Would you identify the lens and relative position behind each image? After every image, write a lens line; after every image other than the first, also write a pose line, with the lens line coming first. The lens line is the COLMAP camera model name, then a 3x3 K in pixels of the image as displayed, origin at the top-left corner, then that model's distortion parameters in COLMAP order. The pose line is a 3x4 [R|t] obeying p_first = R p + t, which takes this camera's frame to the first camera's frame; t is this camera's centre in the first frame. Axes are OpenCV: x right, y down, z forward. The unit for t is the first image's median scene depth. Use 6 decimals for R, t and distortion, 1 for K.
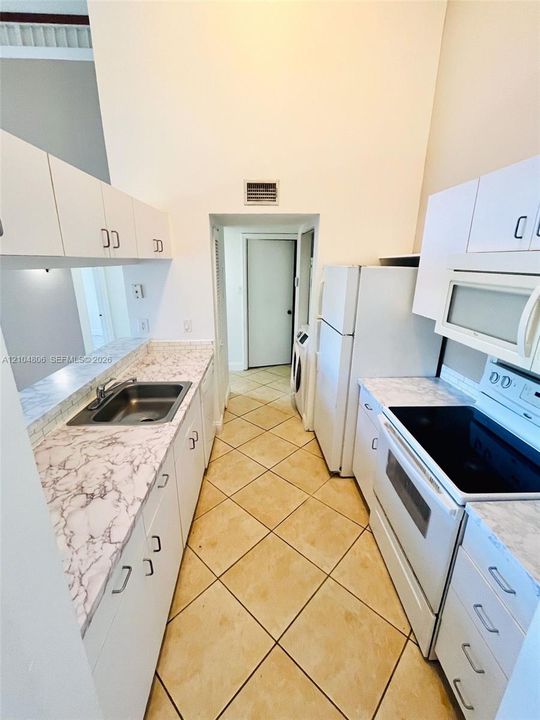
lens RADIAL K [[303.6, 0, 267.7], [0, 303.6, 359.2], [0, 0, 1]] dist [-0.009509, -0.000858]
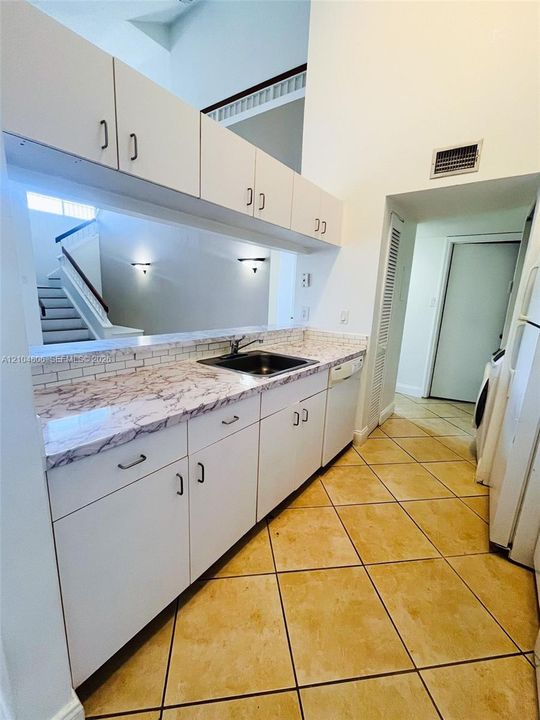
lens RADIAL K [[303.6, 0, 269.6], [0, 303.6, 360.3], [0, 0, 1]] dist [-0.009509, -0.000858]
pose [[0.779943, 0.157823, -0.605625, 0.162323], [-0.224157, 0.973929, -0.034876, 0.116015], [0.584331, 0.162956, 0.794986, 0.141127]]
